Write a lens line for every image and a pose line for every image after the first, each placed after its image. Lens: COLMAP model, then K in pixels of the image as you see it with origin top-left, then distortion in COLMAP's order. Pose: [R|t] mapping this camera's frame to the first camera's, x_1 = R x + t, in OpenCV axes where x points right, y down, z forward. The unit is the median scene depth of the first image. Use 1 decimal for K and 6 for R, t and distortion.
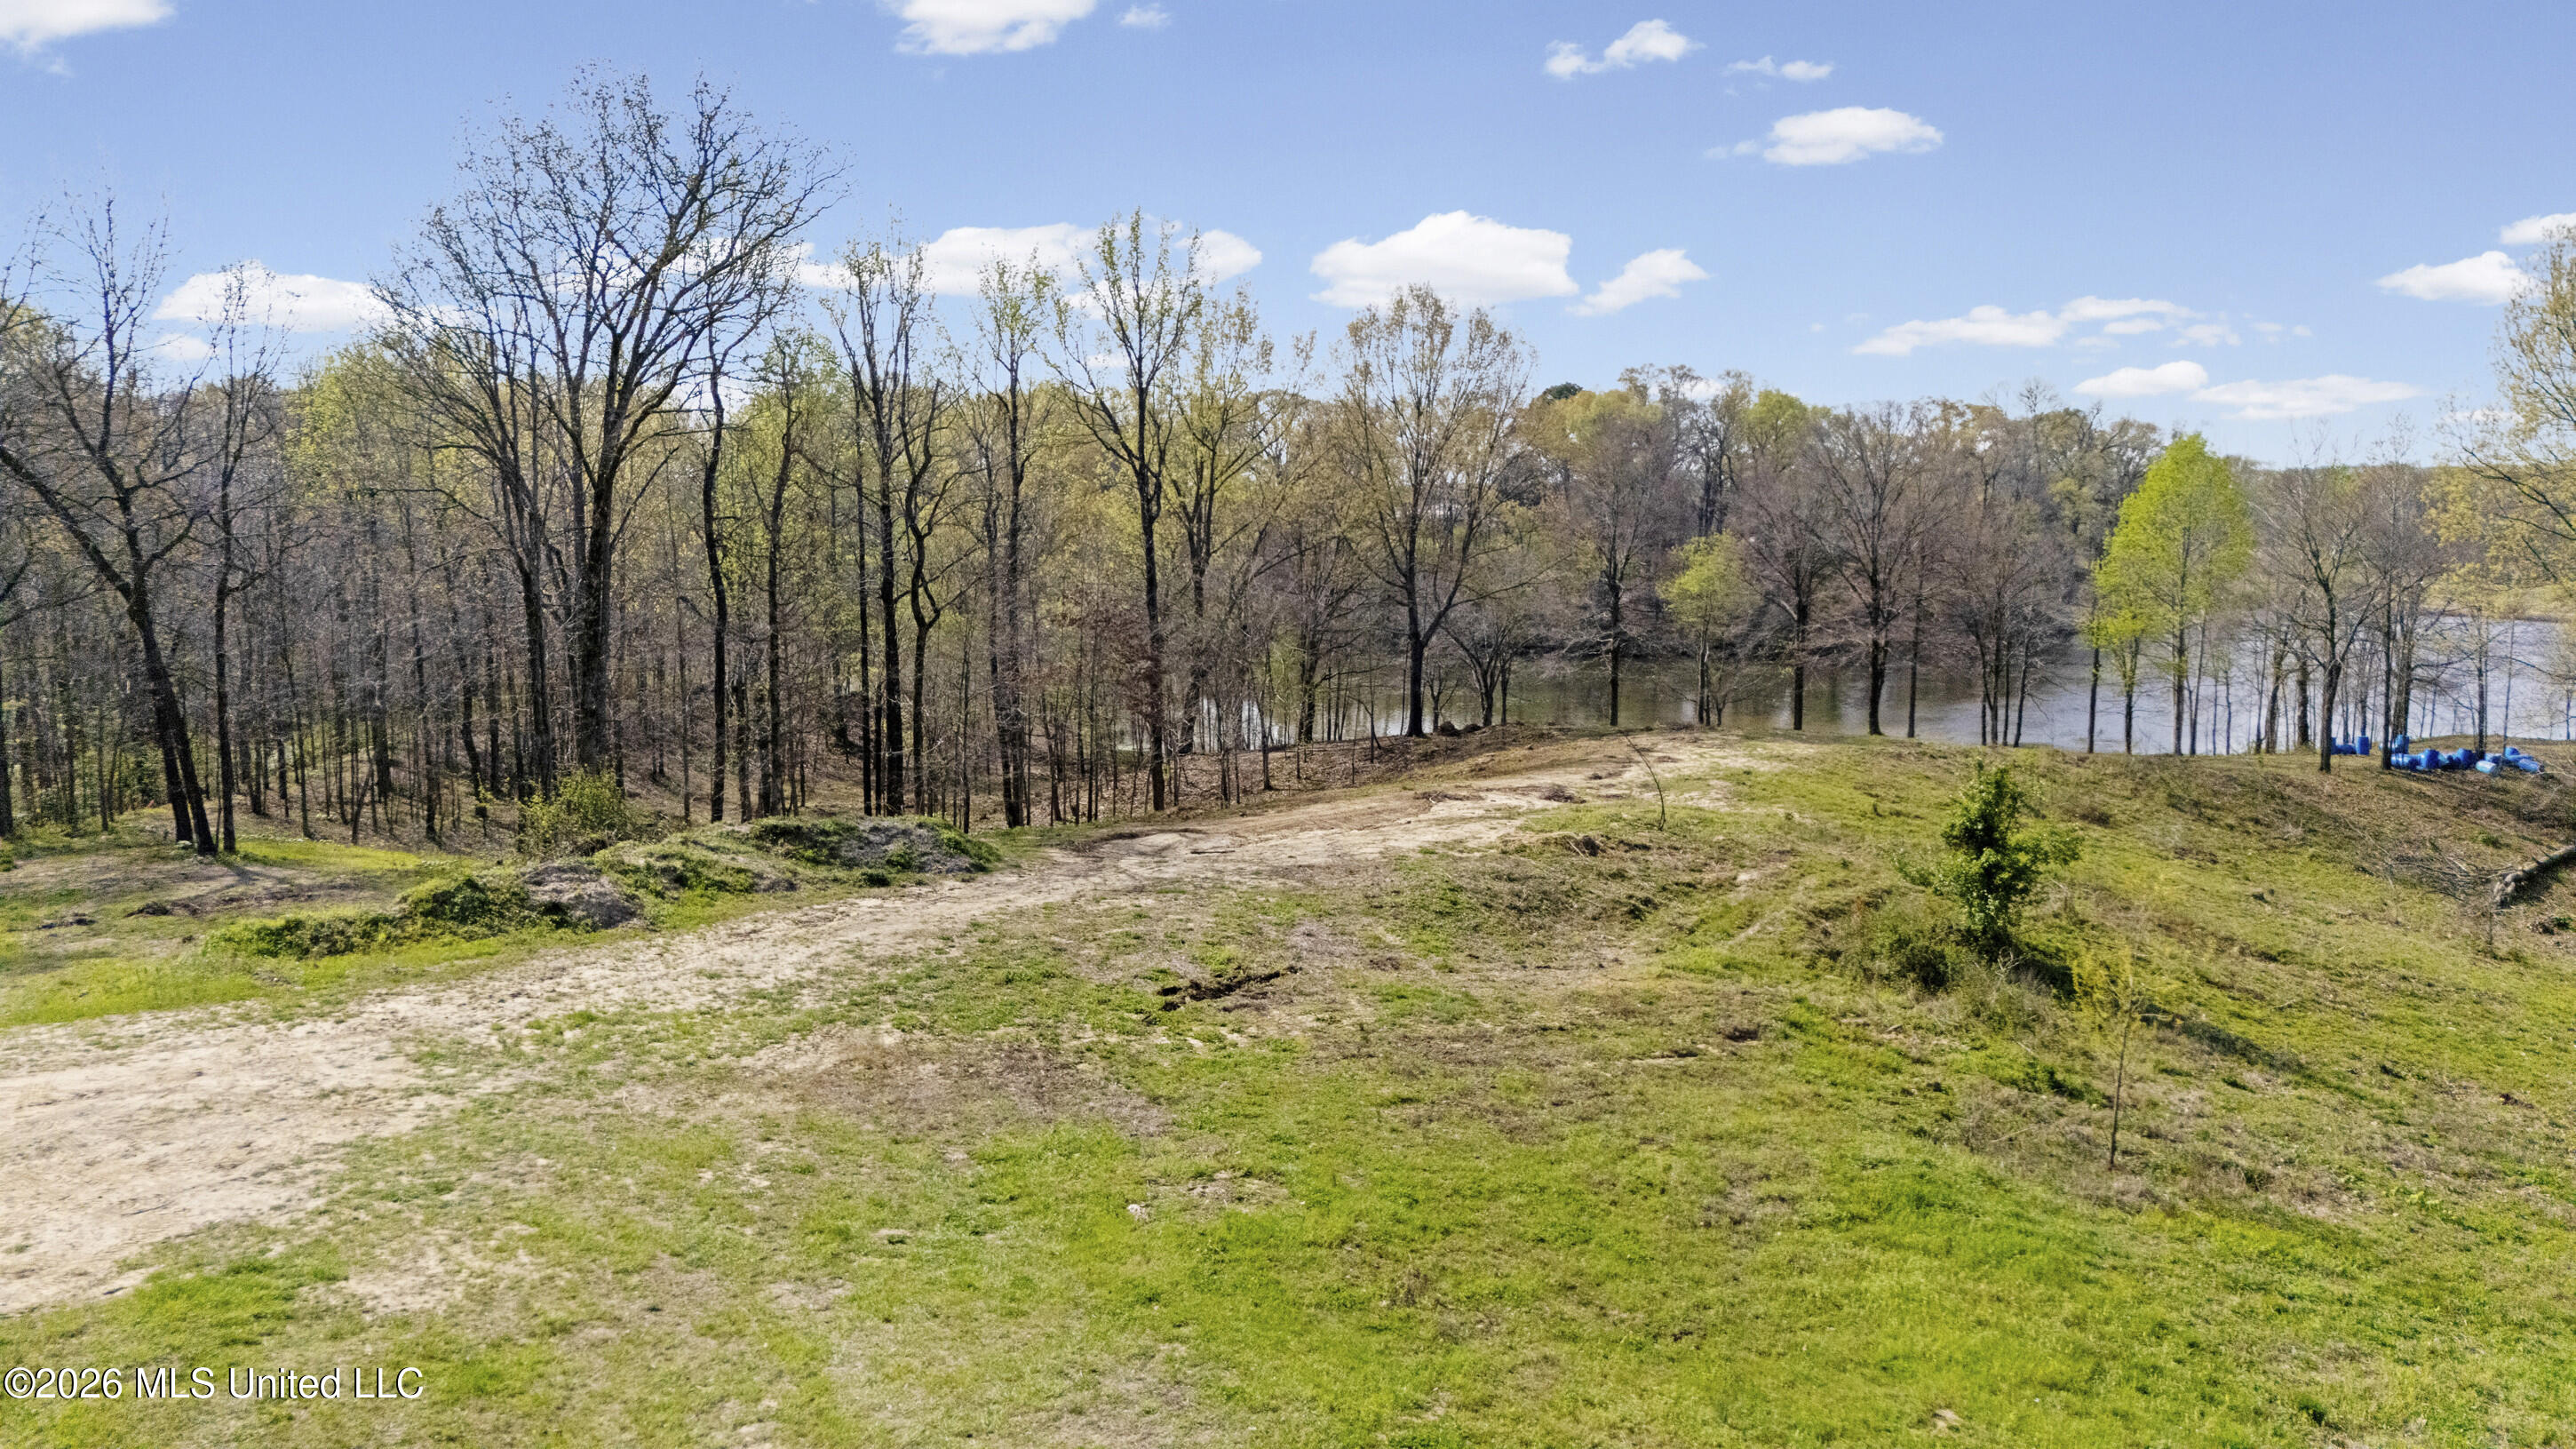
lens RADIAL K [[1880.1, 0, 1285.3], [0, 1880.1, 708.1], [0, 0, 1]] dist [0.076249, -0.091072]
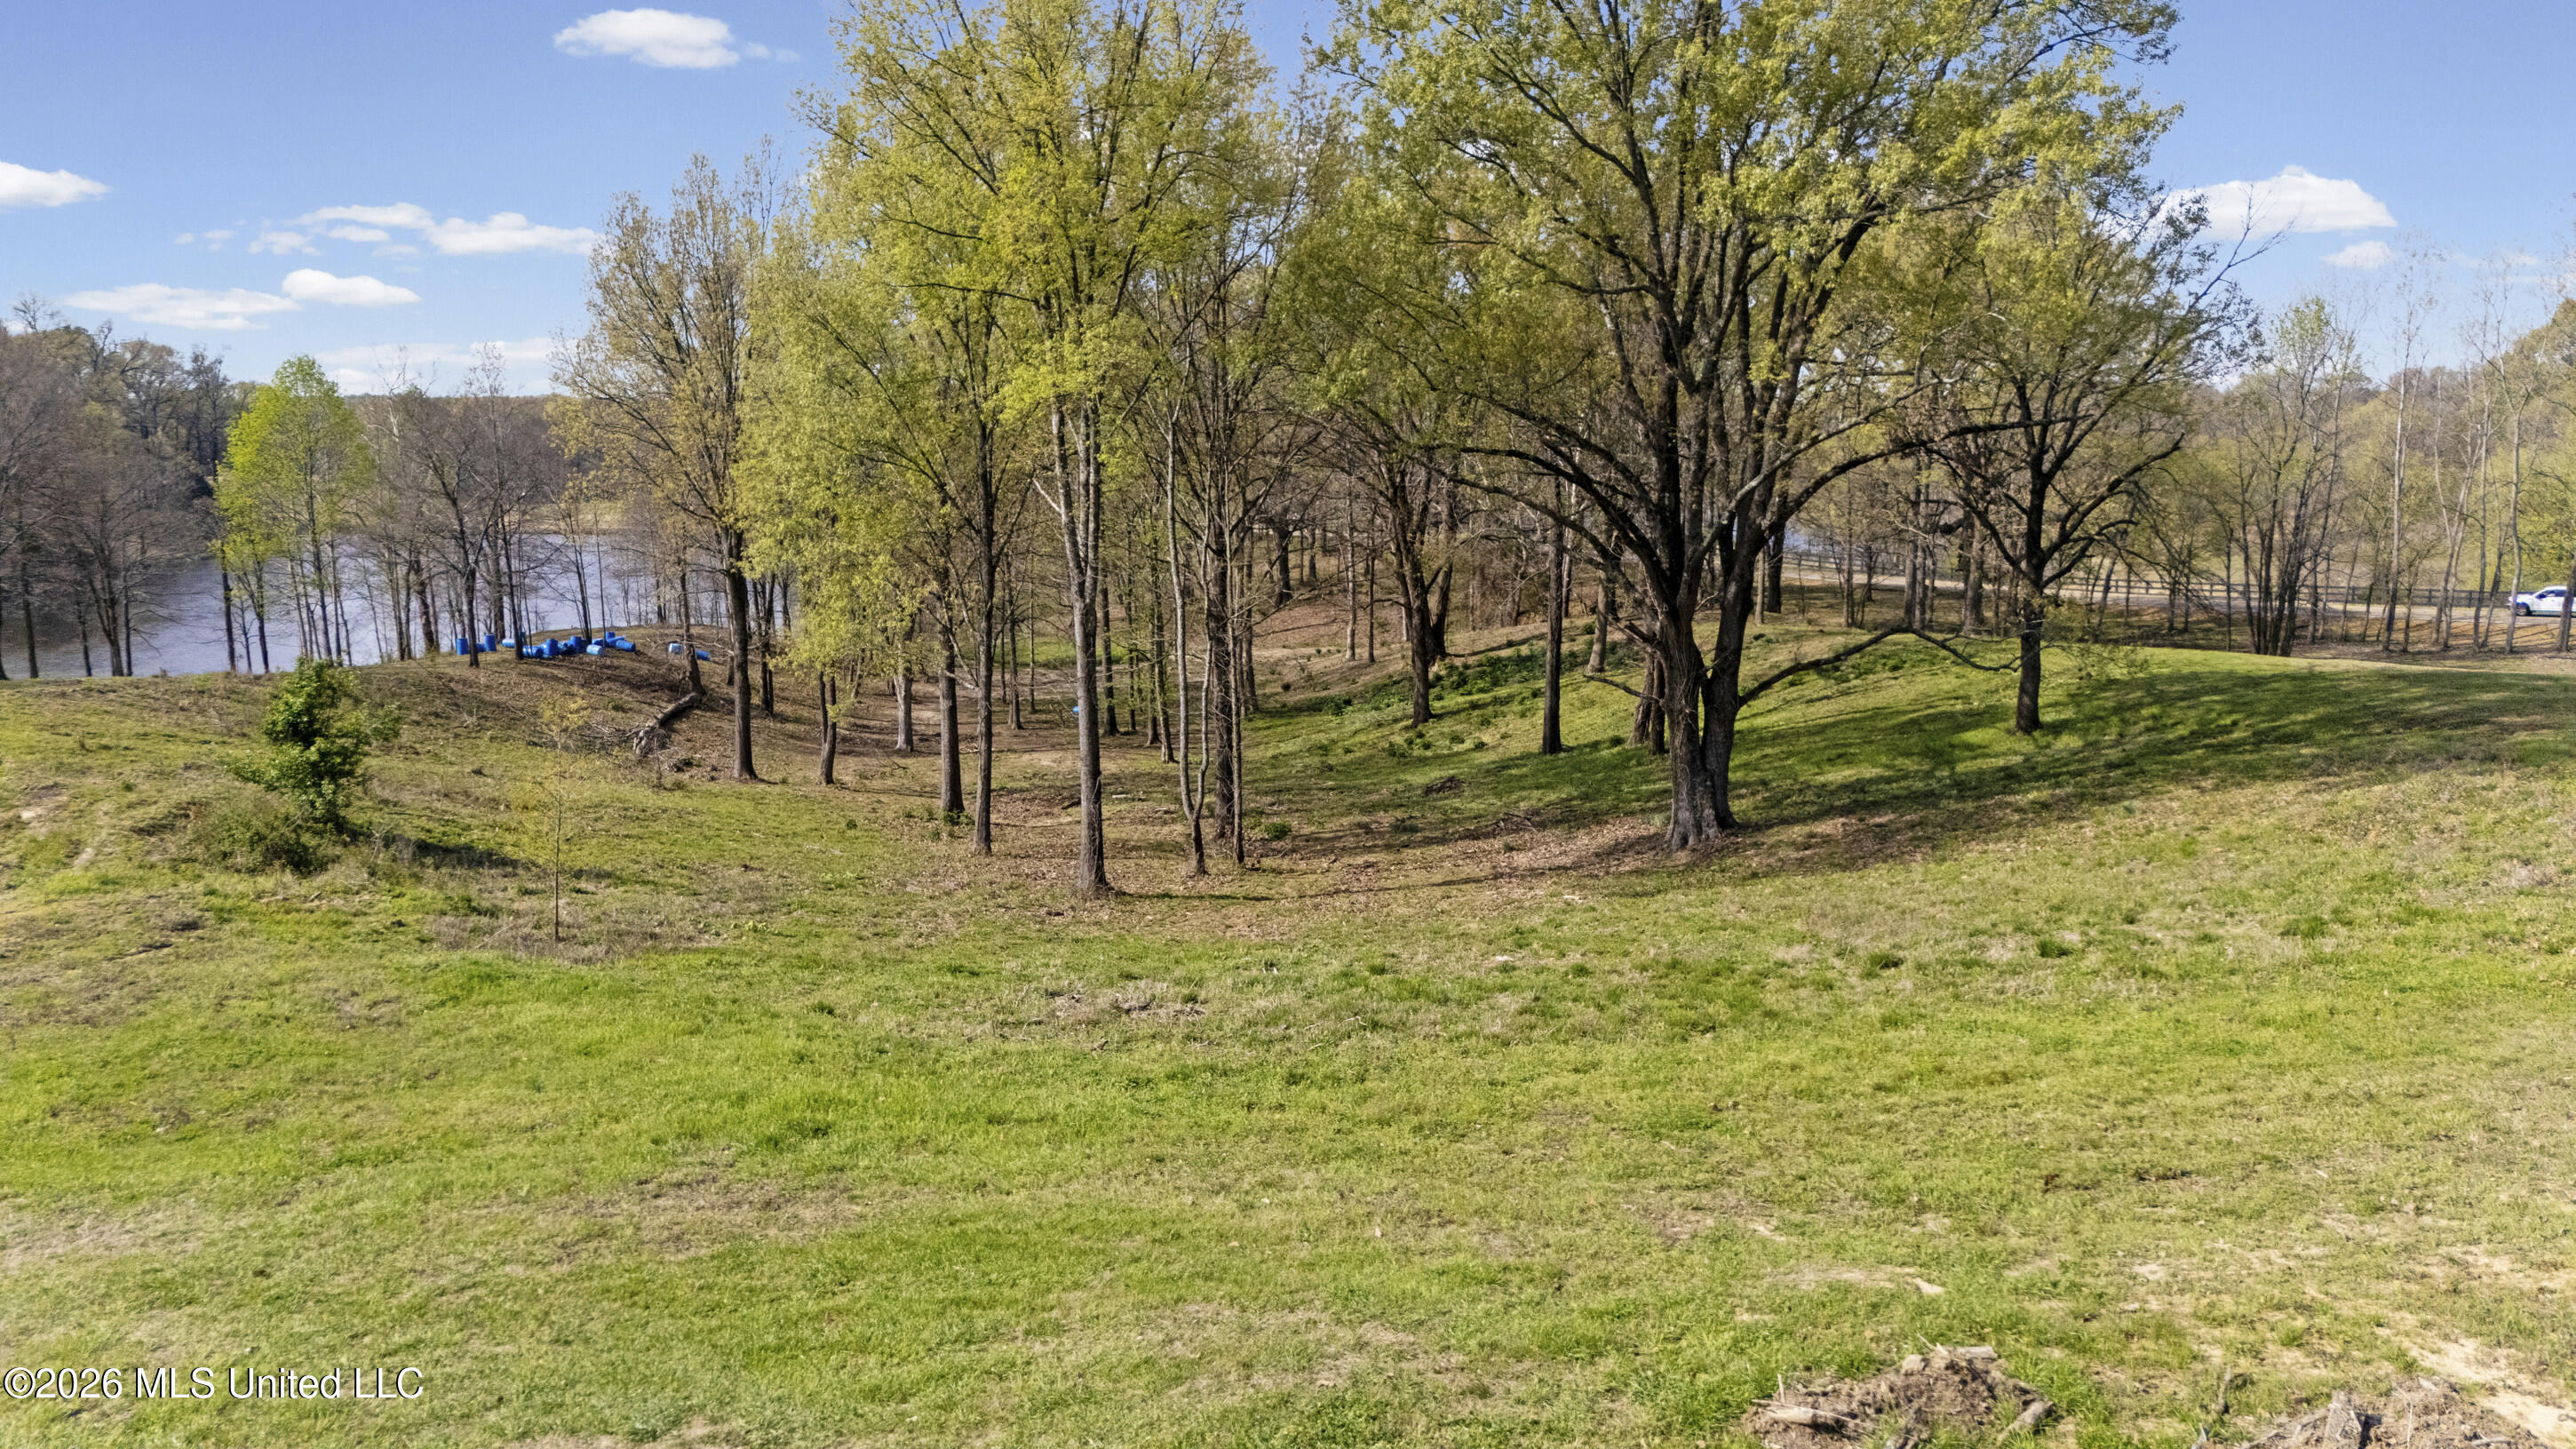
lens RADIAL K [[1880.1, 0, 1284.0], [0, 1880.1, 719.4], [0, 0, 1]] dist [0.076249, -0.091072]
pose [[0.580839, -0.131244, 0.803368, -0.076723], [0.096691, 0.991054, 0.091997, 0.008004], [-0.808255, 0.024243, 0.588333, -0.030448]]
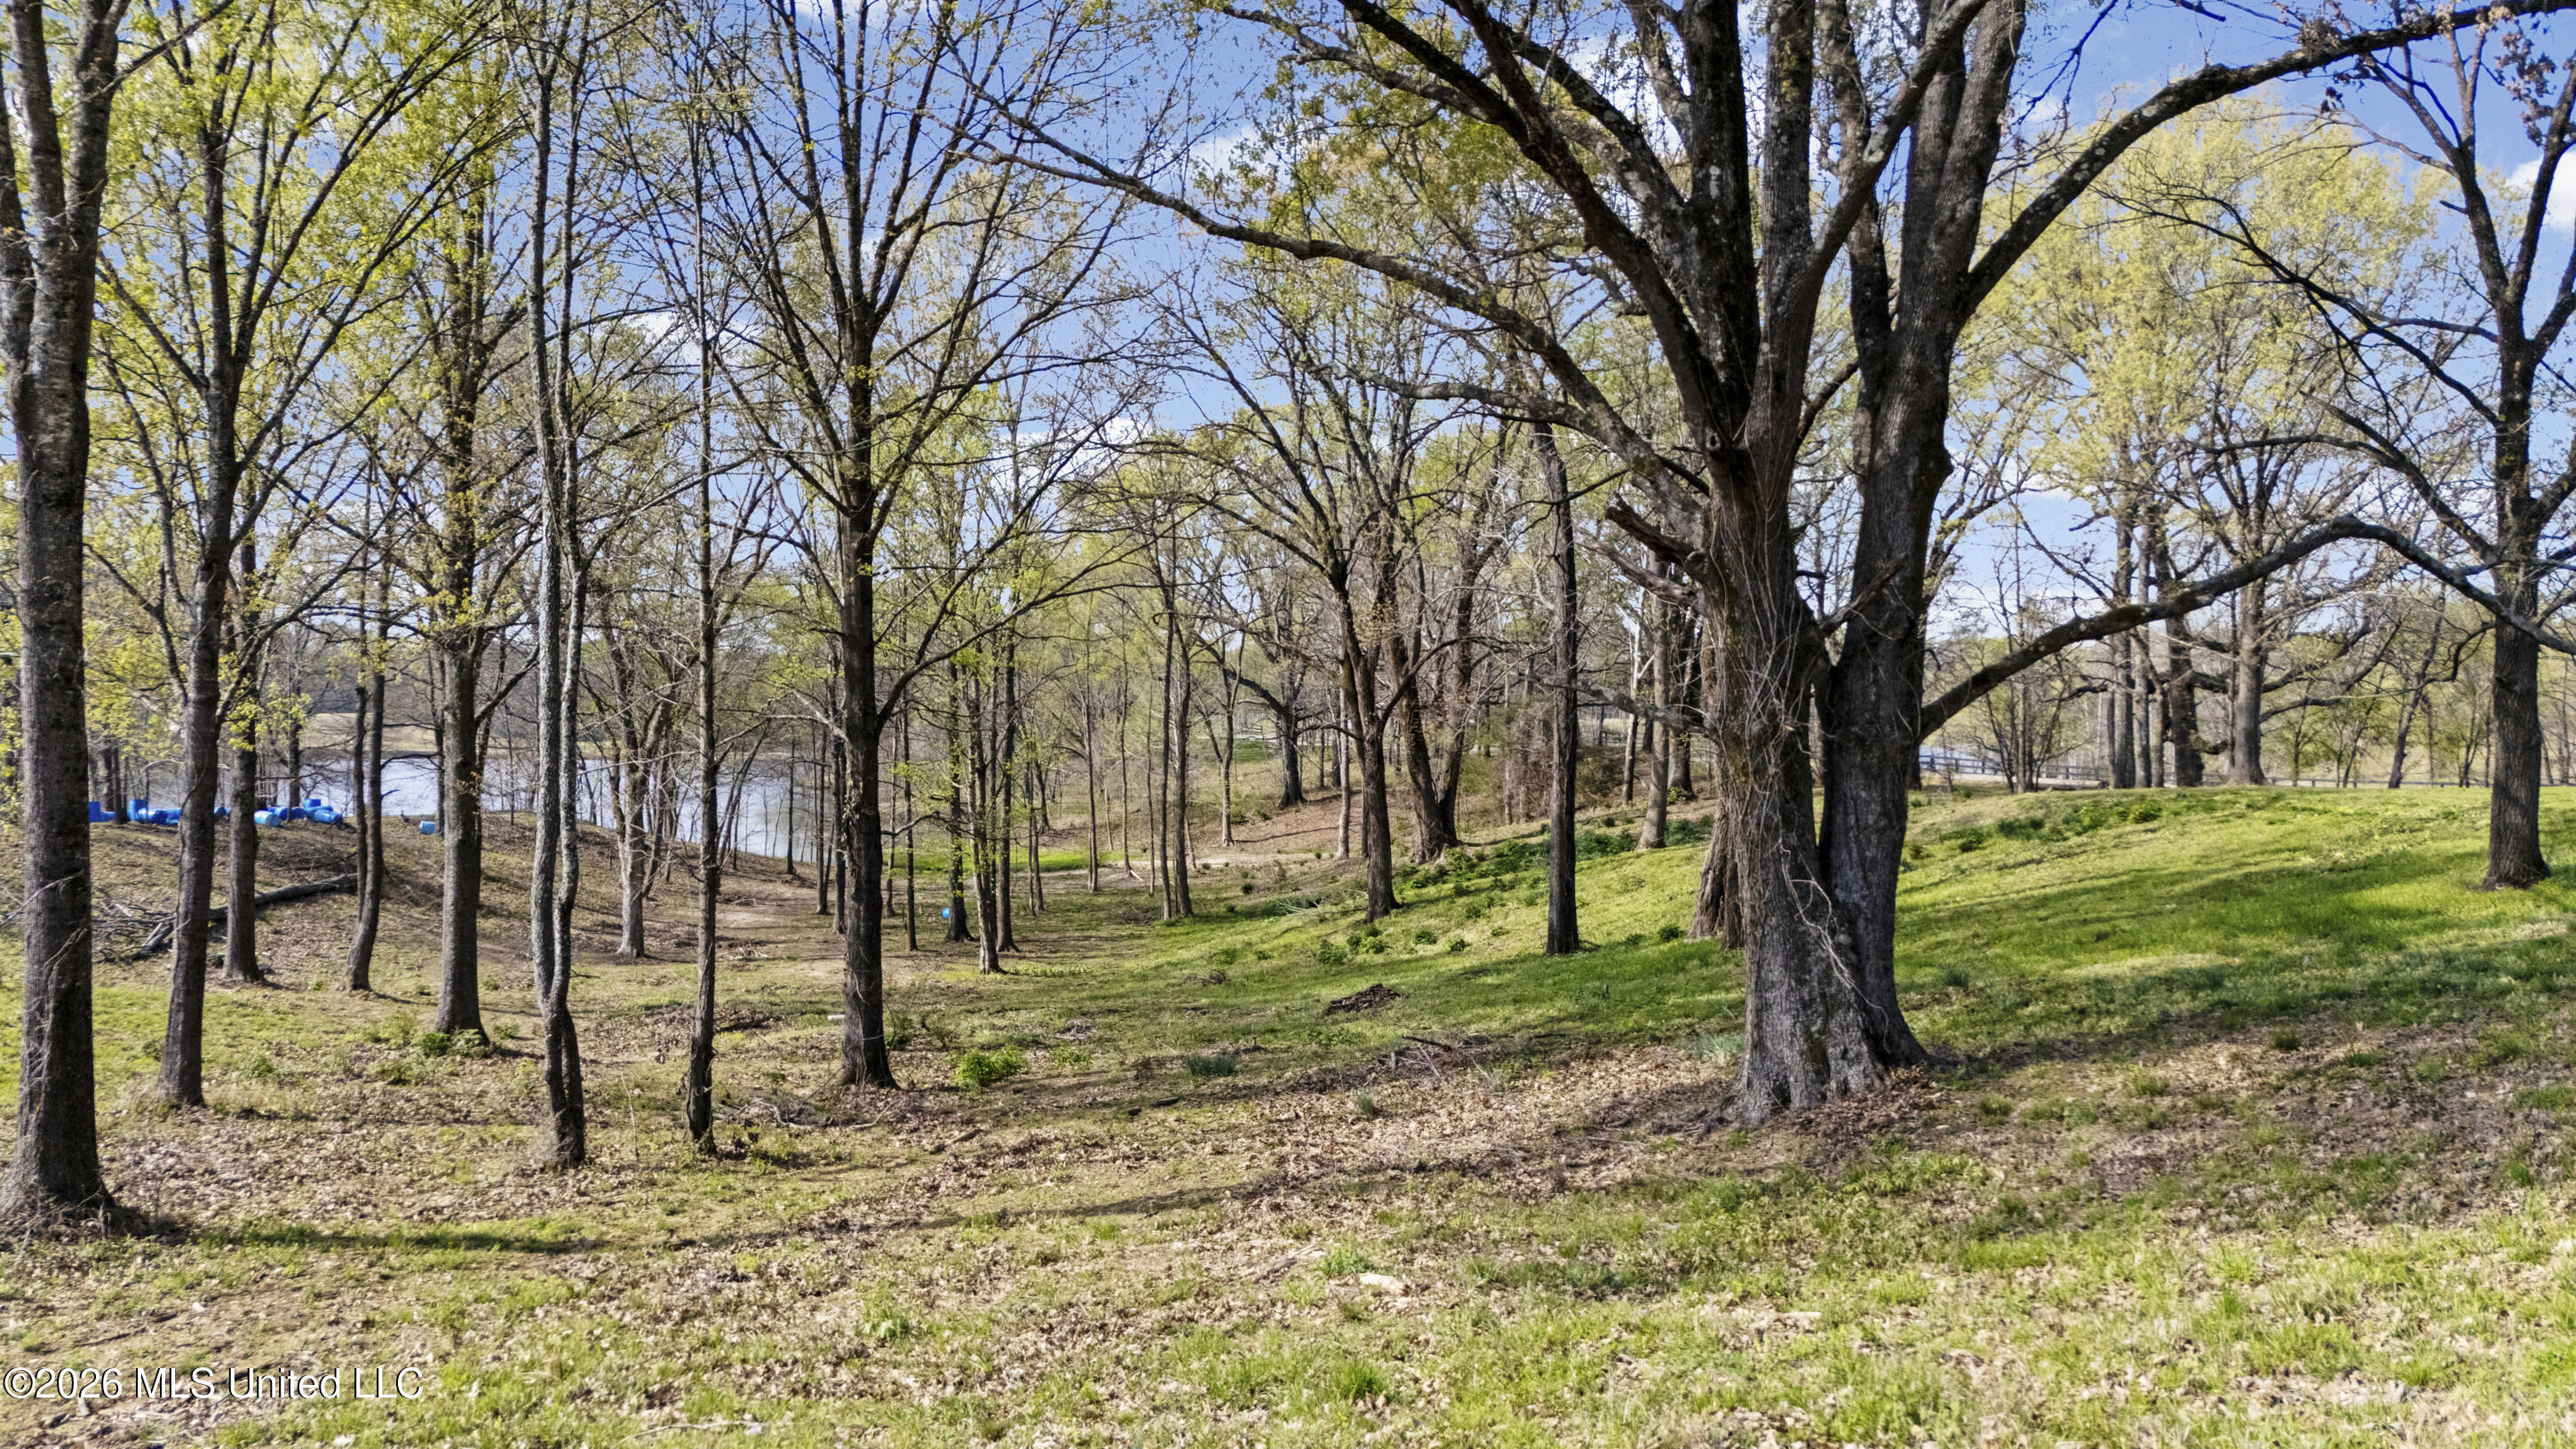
lens RADIAL K [[1880.1, 0, 1287.9], [0, 1880.1, 709.1], [0, 0, 1]] dist [0.076249, -0.091072]
pose [[0.621949, -0.010682, 0.782985, 0.480275], [0.085488, 0.994857, -0.054333, 0.117772], [-0.778377, 0.100728, 0.619664, 0.220235]]
